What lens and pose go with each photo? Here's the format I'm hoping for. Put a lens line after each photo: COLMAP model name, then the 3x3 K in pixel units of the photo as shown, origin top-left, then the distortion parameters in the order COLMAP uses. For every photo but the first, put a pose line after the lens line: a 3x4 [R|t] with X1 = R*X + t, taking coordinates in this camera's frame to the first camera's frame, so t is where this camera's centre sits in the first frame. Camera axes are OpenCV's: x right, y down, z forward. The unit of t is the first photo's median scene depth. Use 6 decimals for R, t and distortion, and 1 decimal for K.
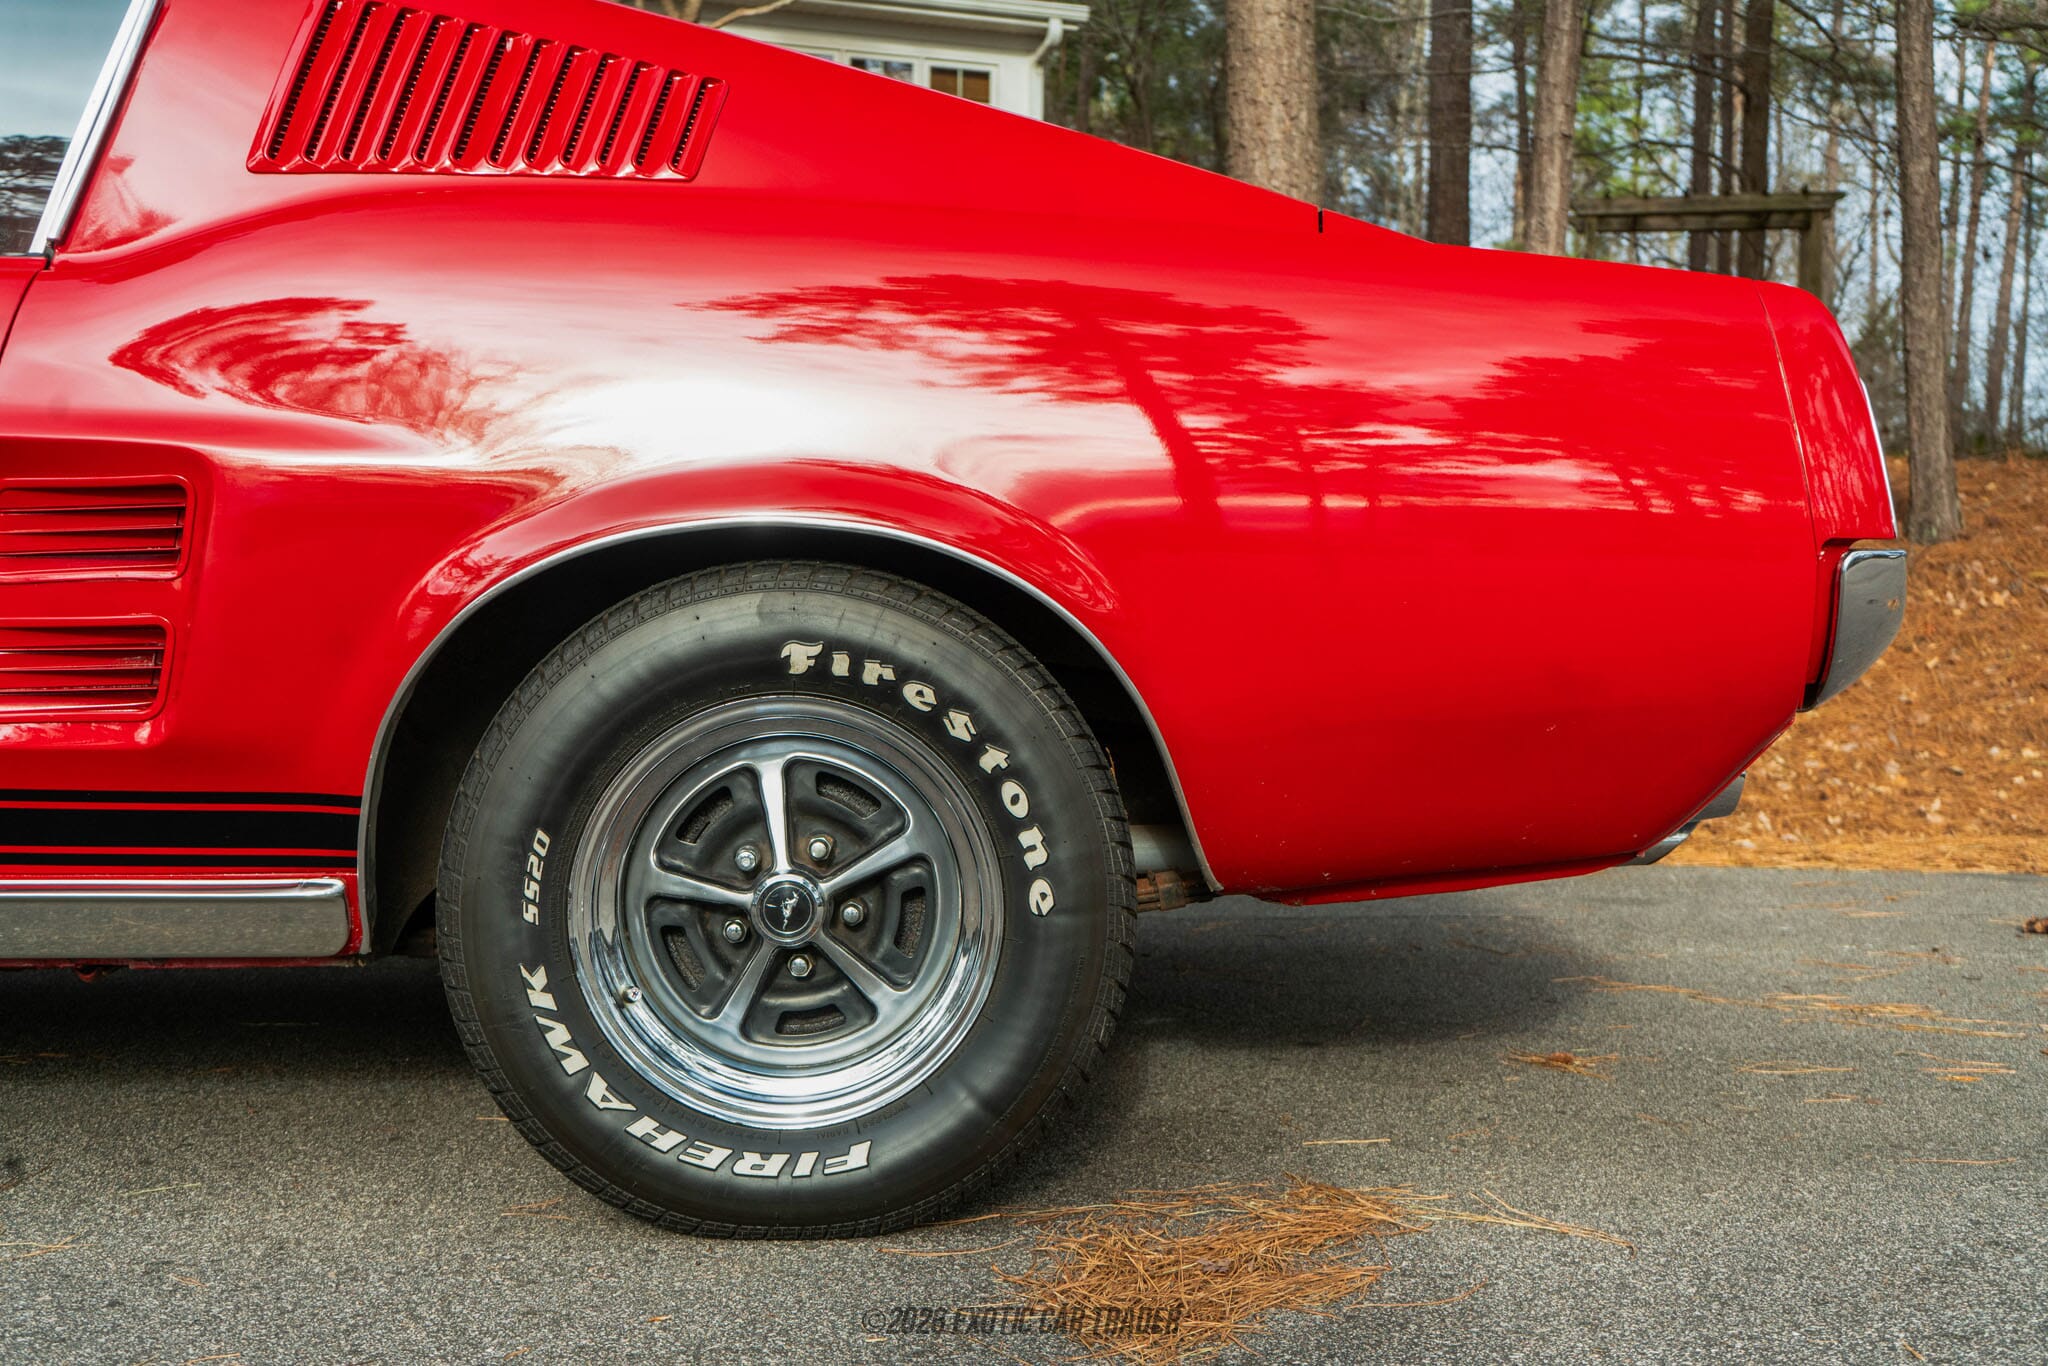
lens RADIAL K [[2378.4, 0, 1029.3], [0, 2378.4, 695.6], [0, 0, 1]] dist [-0.014037, 0.000000]
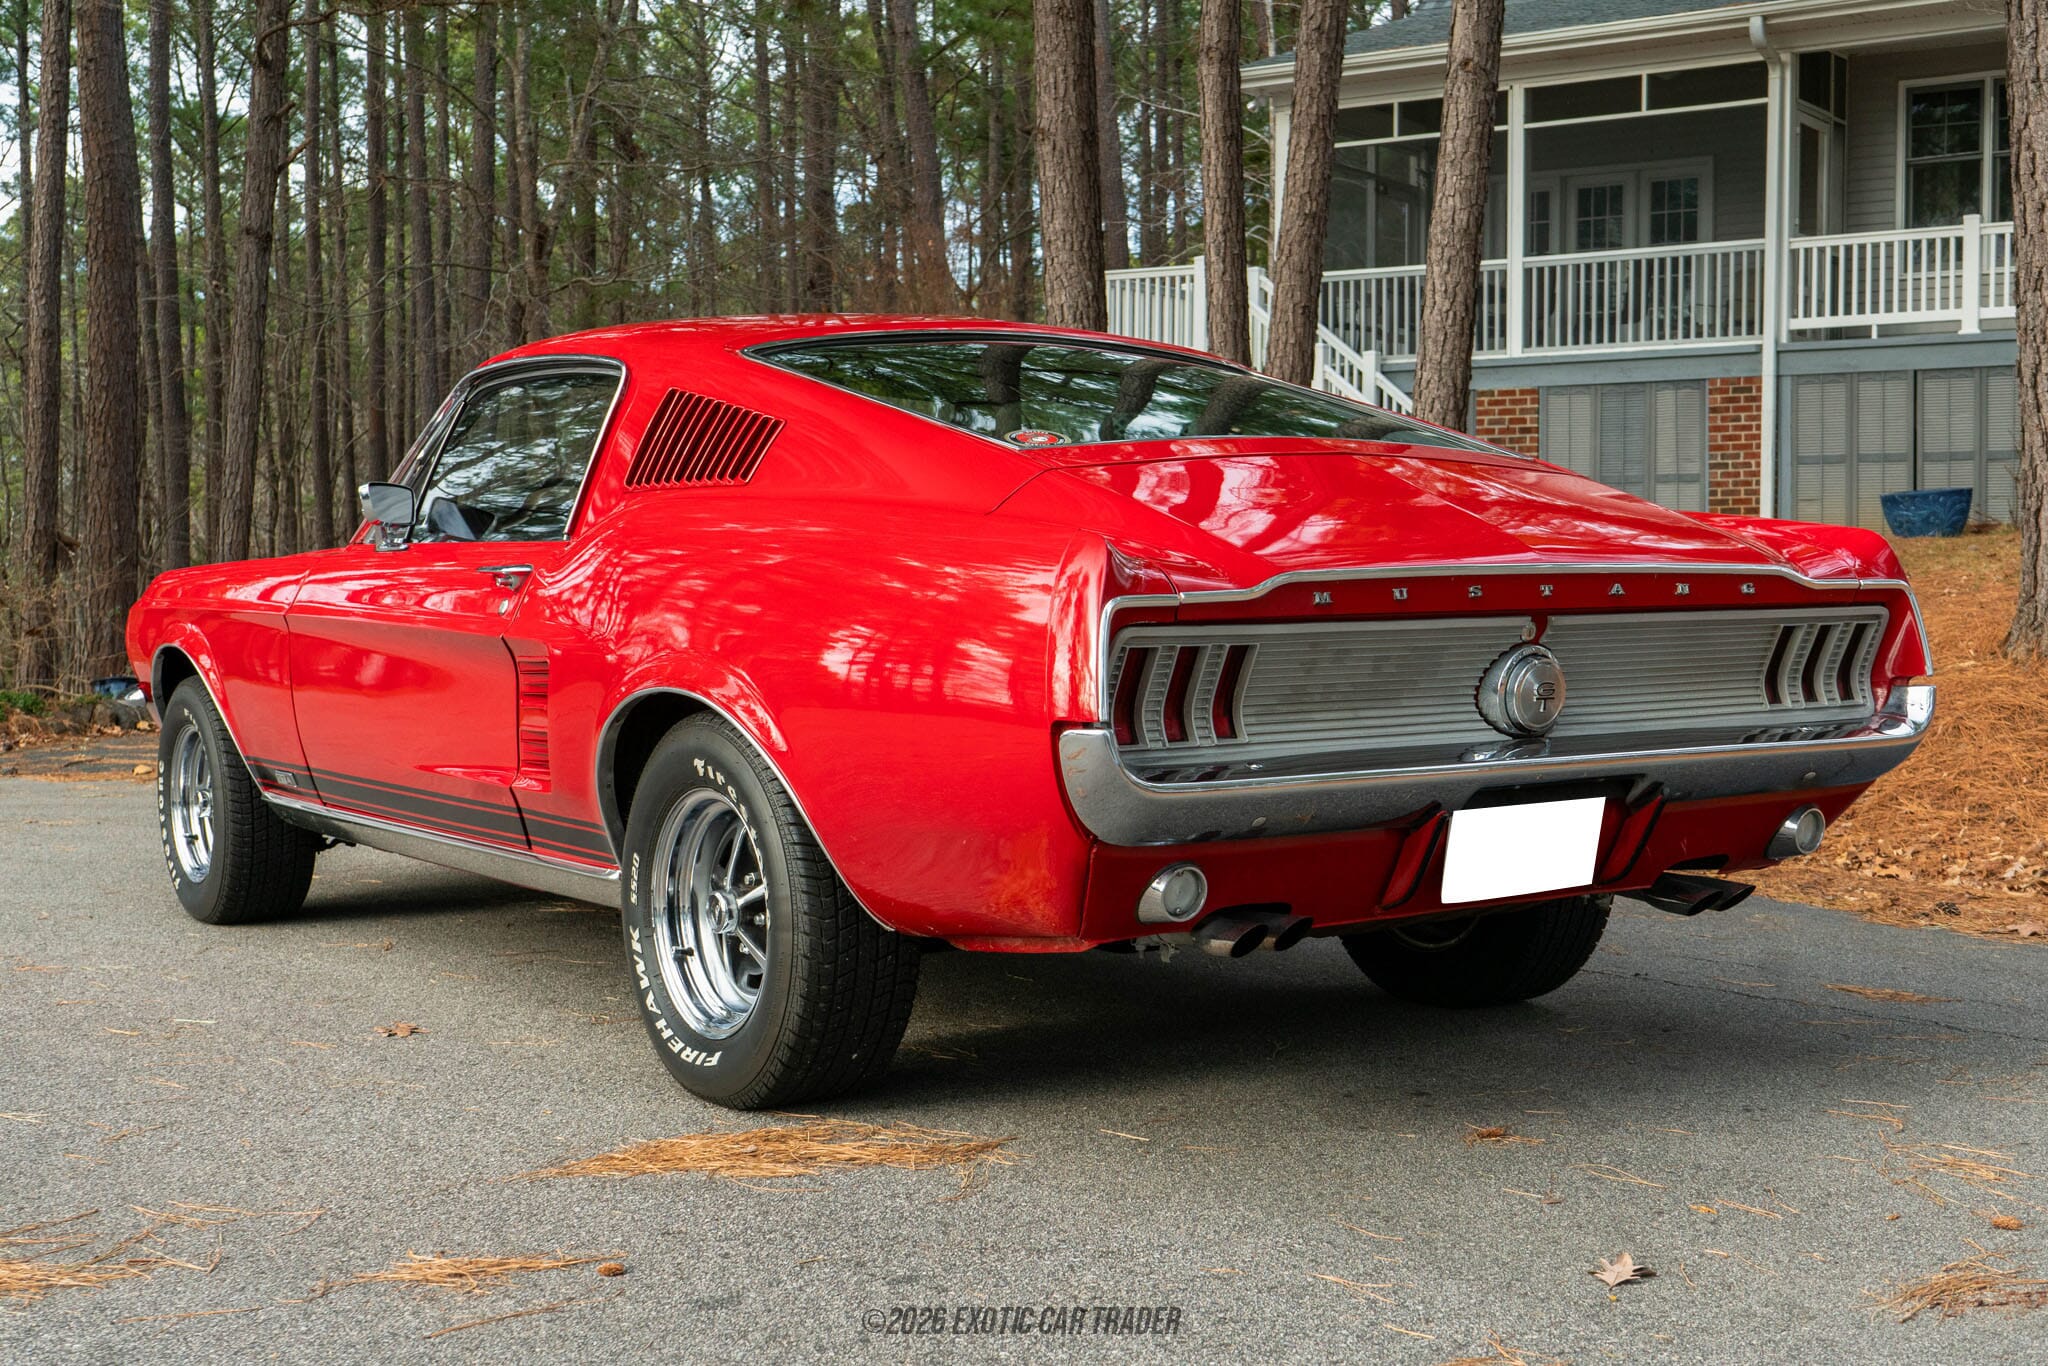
lens RADIAL K [[2463.5, 0, 1029.6], [0, 2463.5, 674.1], [0, 0, 1]] dist [-0.008077, 0.000000]
pose [[0.550293, 0.025970, -0.834567, 1.293788], [-0.031914, 0.999440, 0.010058, -0.092531], [0.834361, 0.021100, 0.550814, 0.172792]]
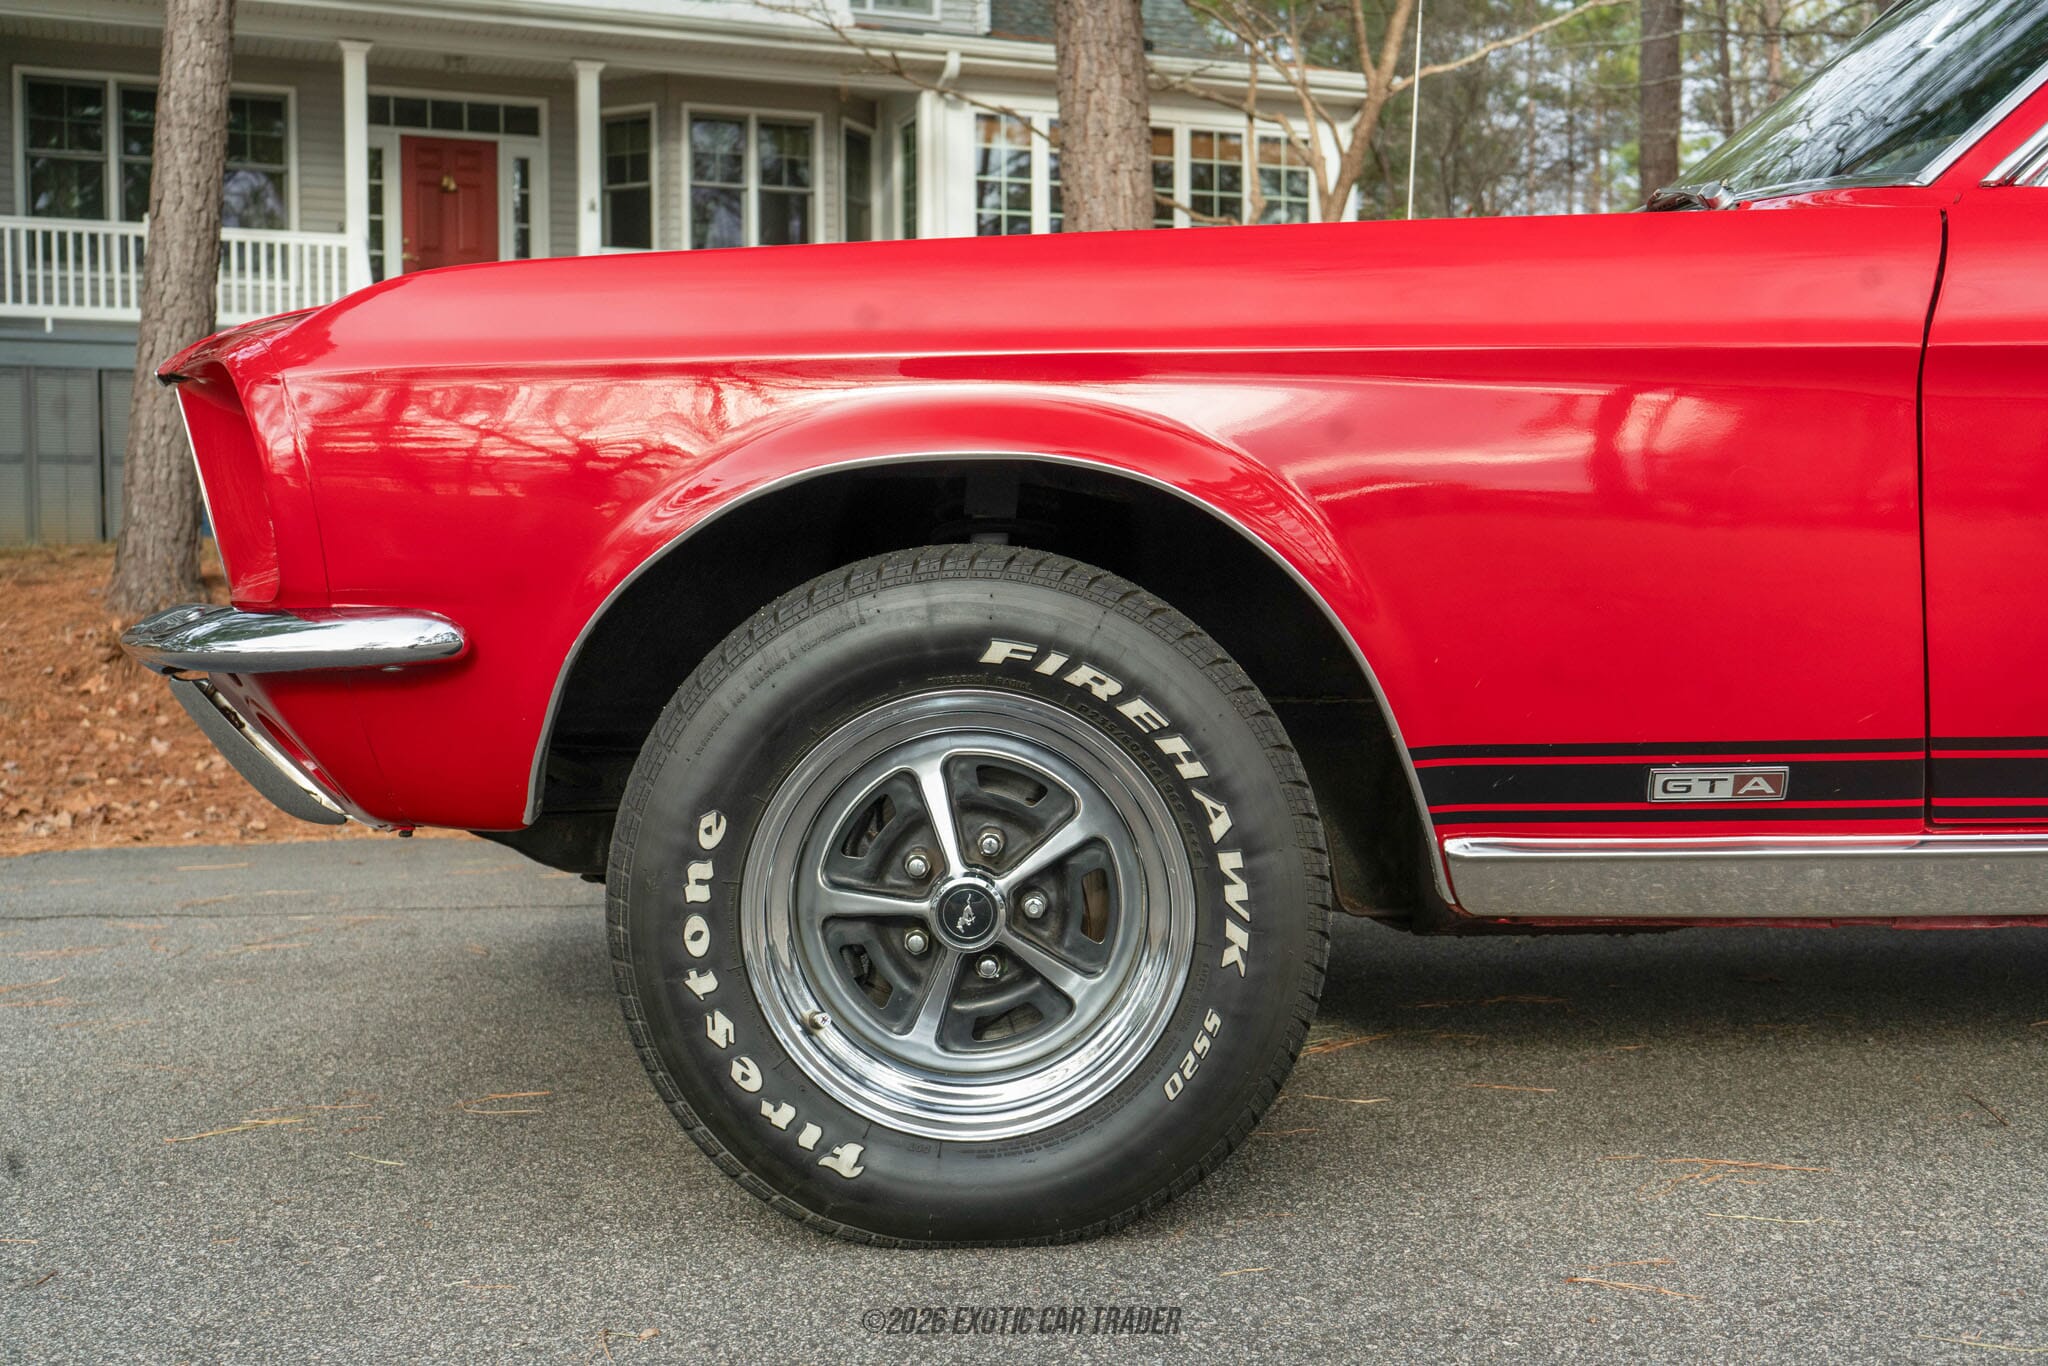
lens RADIAL K [[2225.4, 0, 1011.9], [0, 2225.4, 675.2], [0, 0, 1]] dist [0.012279, 0.000000]
pose [[0.999717, -0.016448, -0.017173, -1.159228], [0.016225, 0.999783, -0.013036, 0.013781], [0.017384, 0.012754, 0.999768, 0.056032]]
